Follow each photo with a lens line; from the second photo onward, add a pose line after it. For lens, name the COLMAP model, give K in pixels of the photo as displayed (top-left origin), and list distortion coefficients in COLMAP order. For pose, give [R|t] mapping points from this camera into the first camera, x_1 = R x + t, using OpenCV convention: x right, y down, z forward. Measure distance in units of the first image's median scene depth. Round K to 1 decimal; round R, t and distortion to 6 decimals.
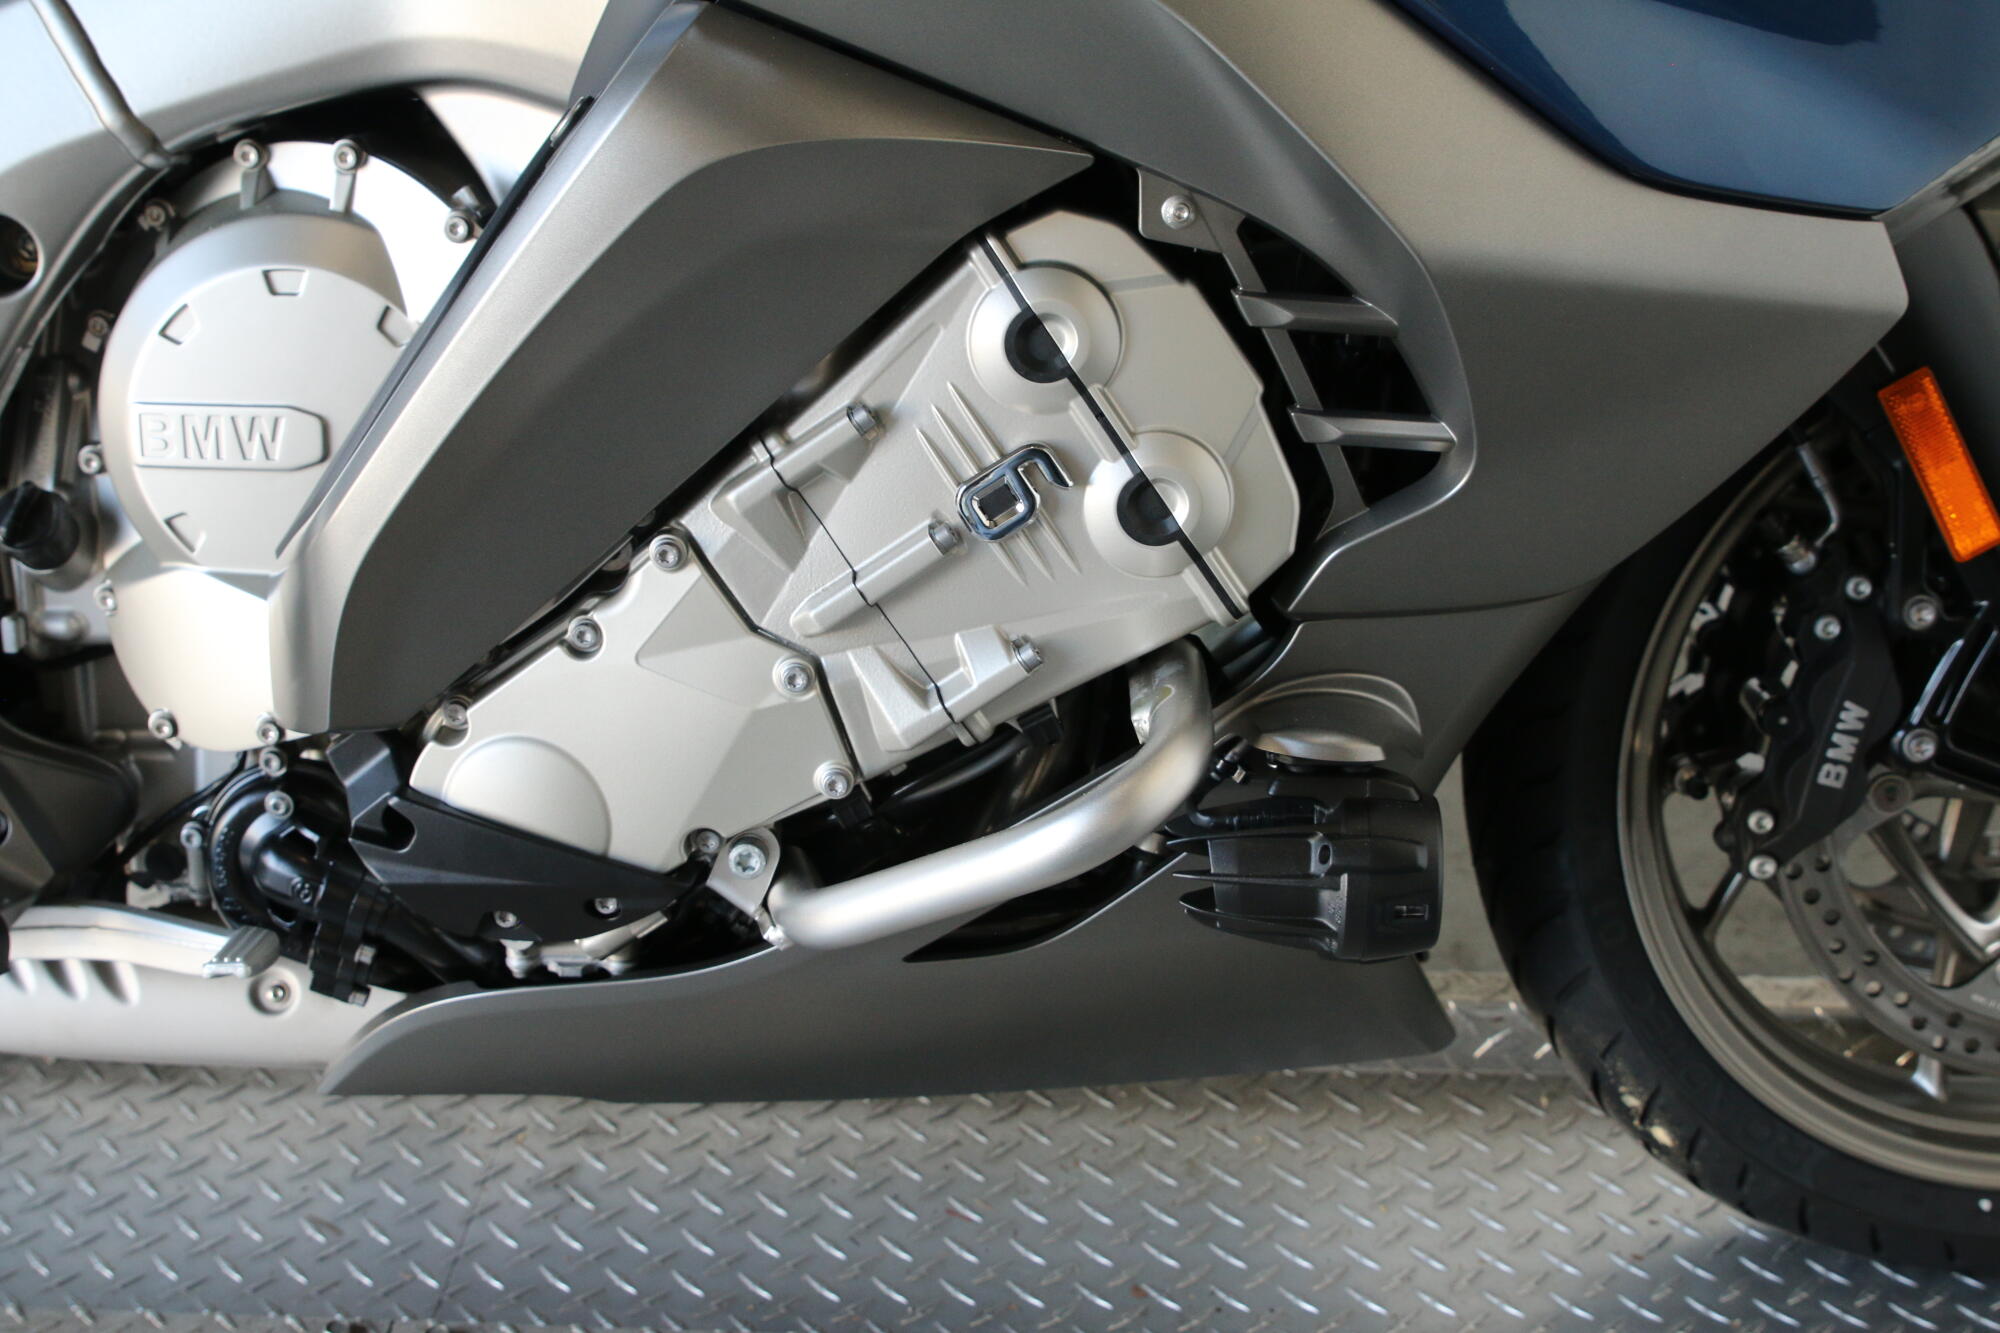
lens RADIAL K [[2638.2, 0, 940.9], [0, 2638.2, 662.5], [0, 0, 1]] dist [-0.097888, 0.082949]
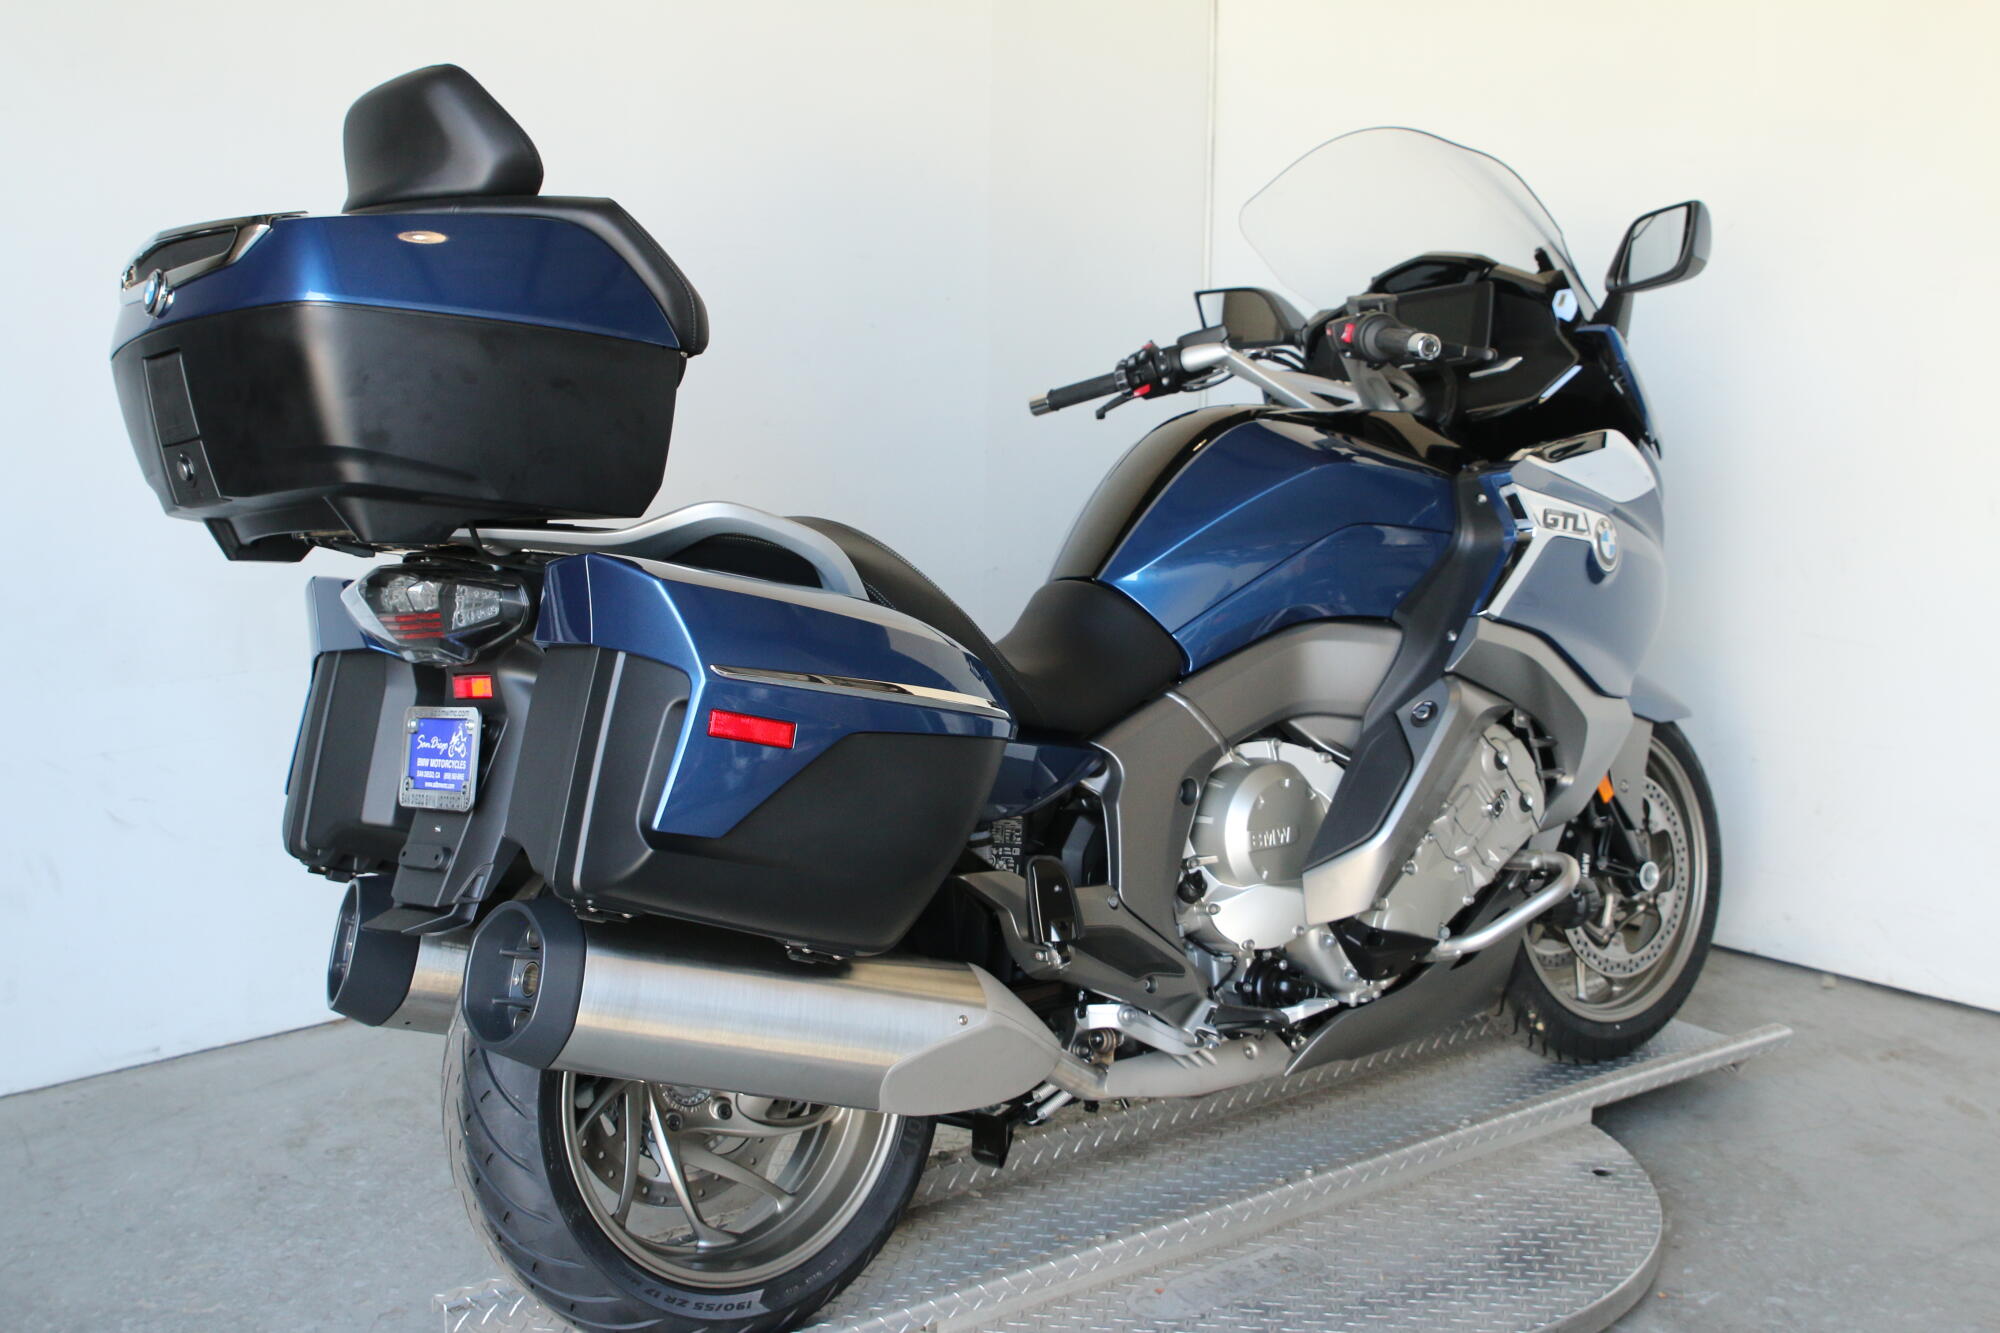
lens RADIAL K [[2709.6, 0, 994.1], [0, 2709.6, 585.6], [0, 0, 1]] dist [-0.005740, -0.027676]
pose [[0.750603, -0.090207, 0.654567, -2.549923], [0.272904, 0.944519, -0.182777, 0.124973], [-0.601763, 0.315827, 0.733576, -1.207780]]
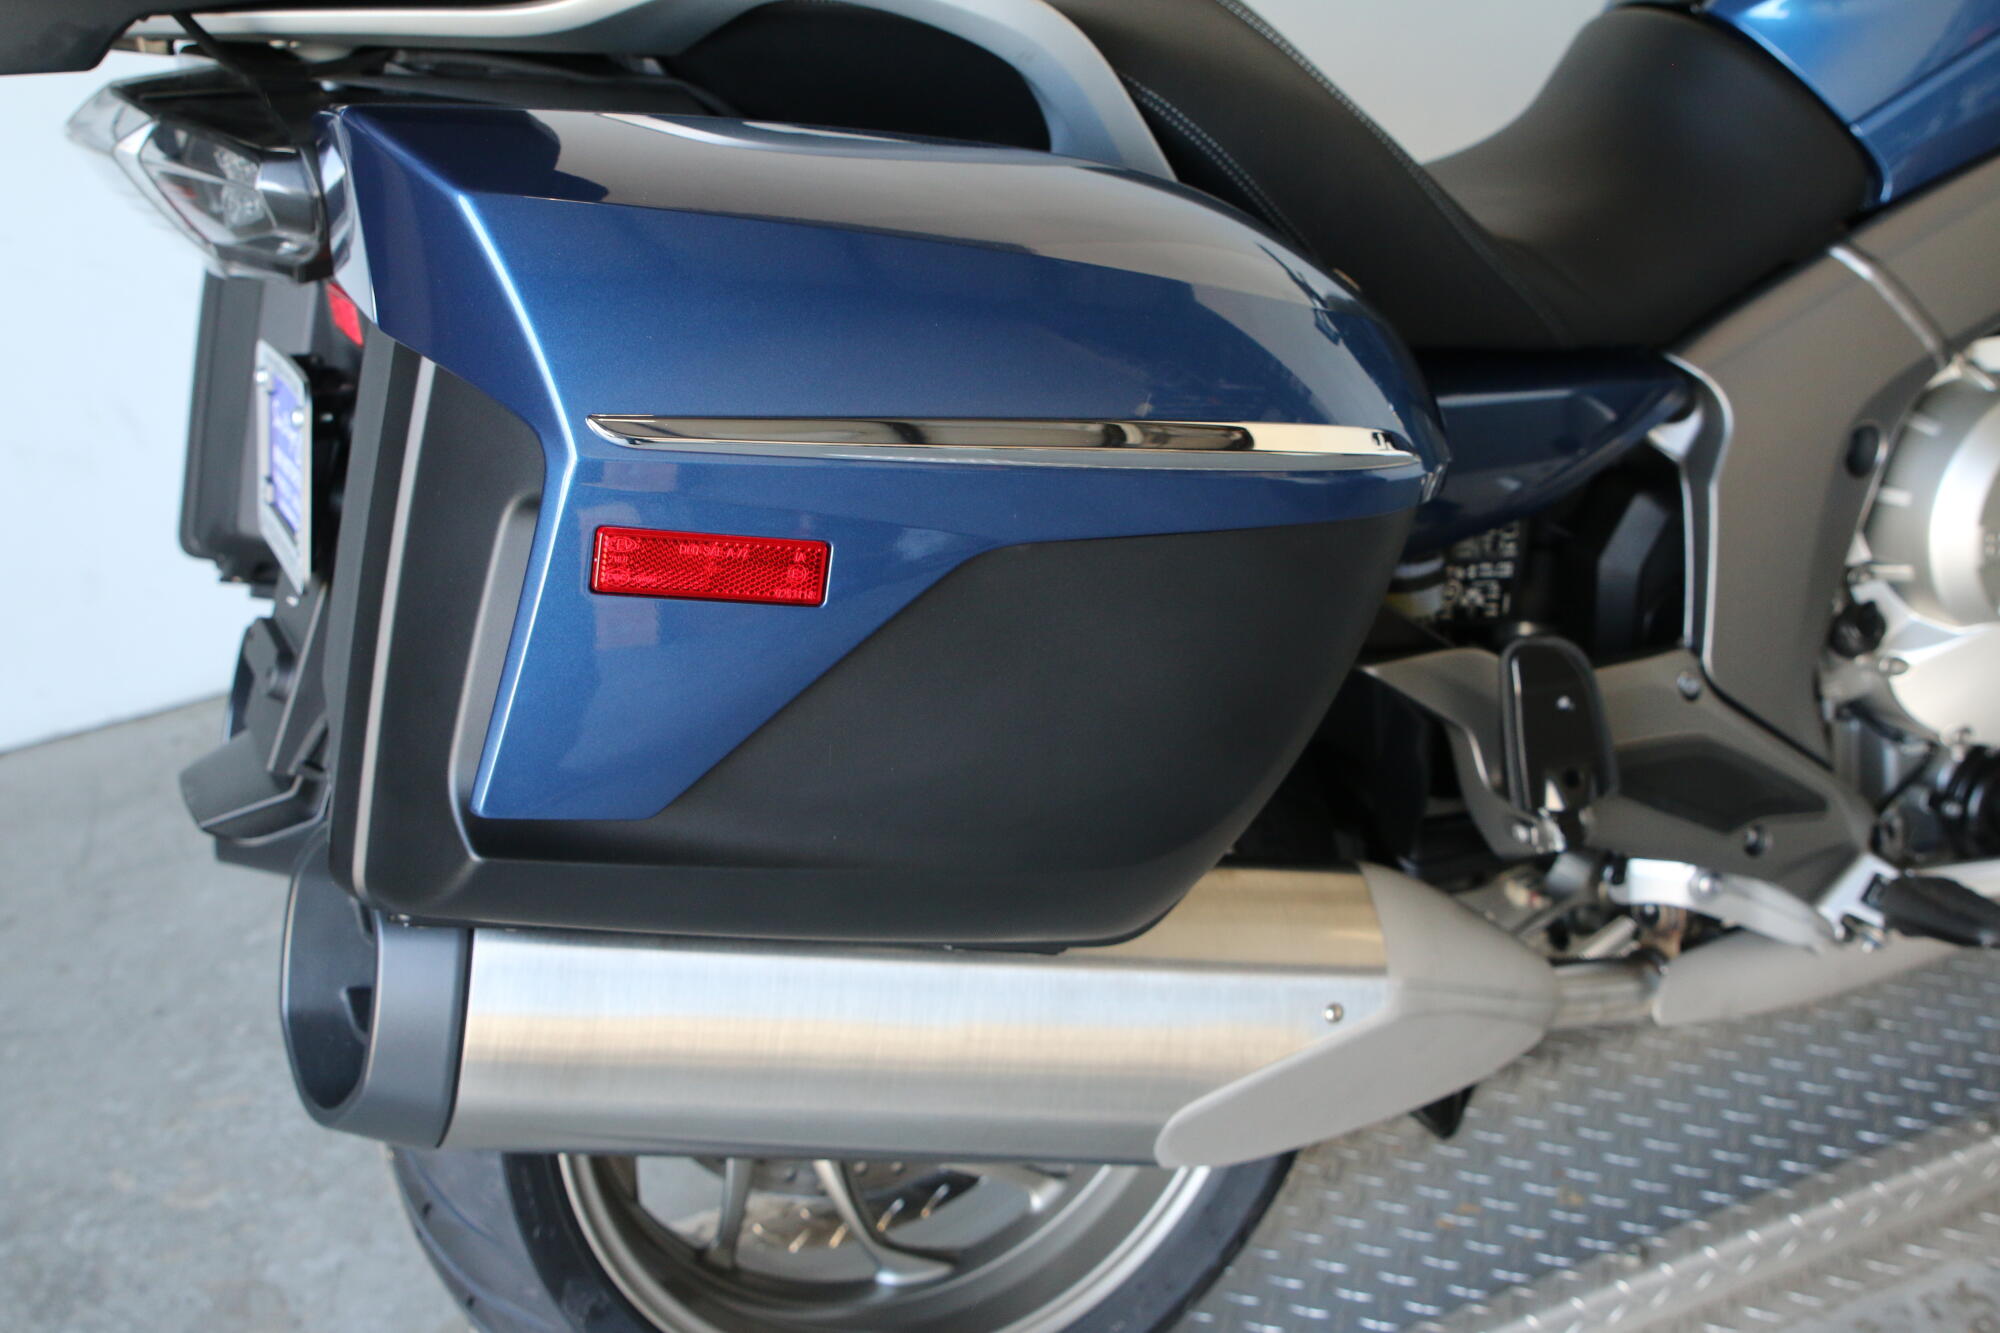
lens RADIAL K [[2638.2, 0, 940.9], [0, 2638.2, 662.5], [0, 0, 1]] dist [-0.097888, 0.082949]
pose [[0.893958, -0.245555, 0.374890, -1.436732], [0.244292, 0.968322, 0.051720, -0.248227], [-0.375714, 0.045347, 0.925626, -0.171902]]
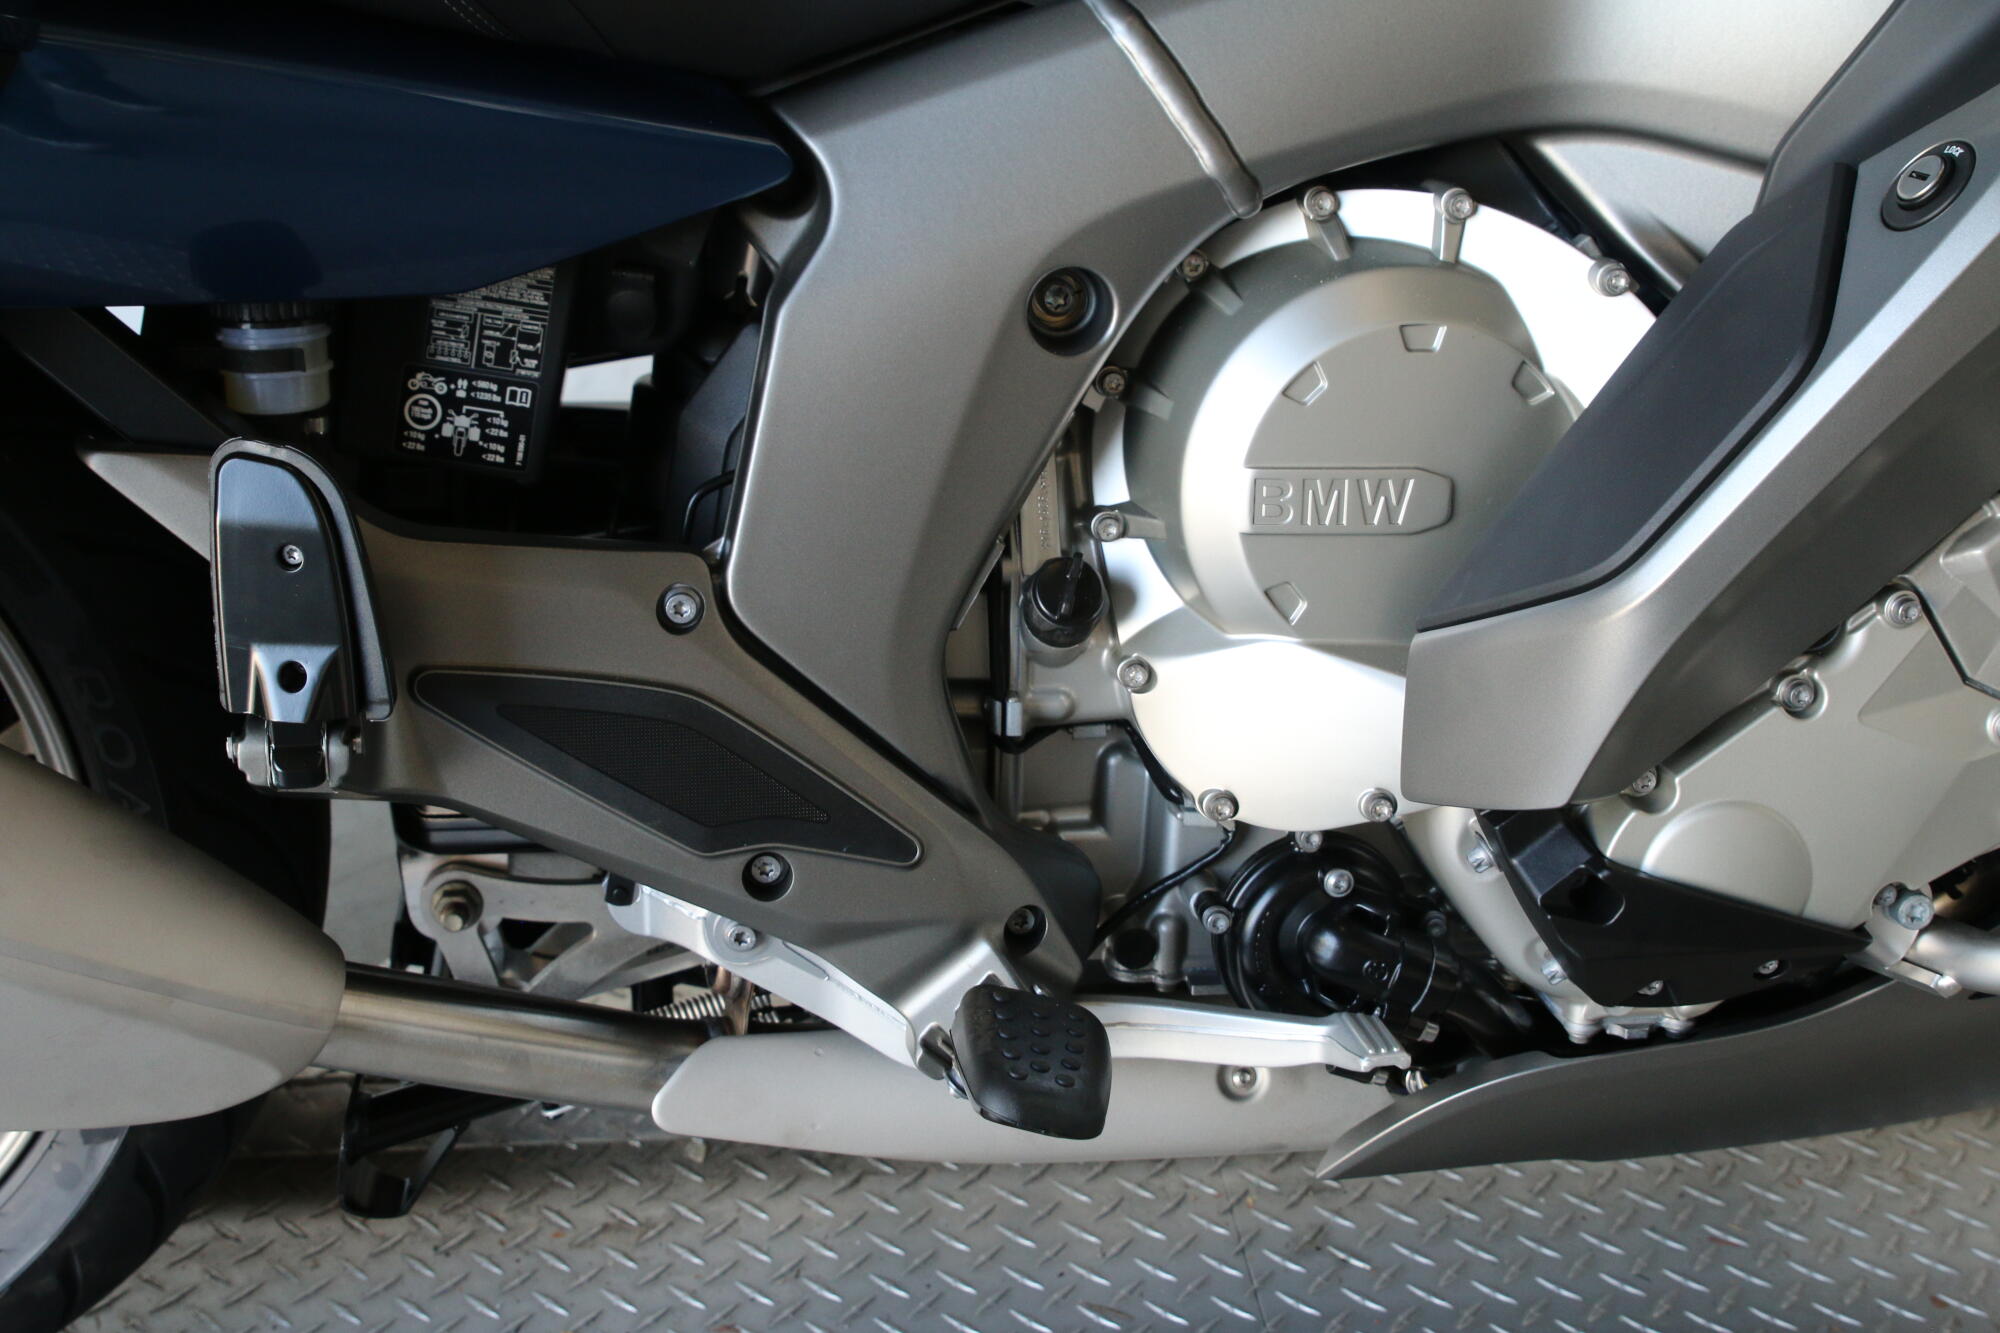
lens RADIAL K [[2638.2, 0, 940.9], [0, 2638.2, 662.5], [0, 0, 1]] dist [-0.097888, 0.082949]
pose [[0.986096, -0.043239, 0.160452, -0.572394], [0.042728, 0.999065, 0.006635, -0.040218], [-0.160588, 0.000313, 0.987021, 0.081985]]
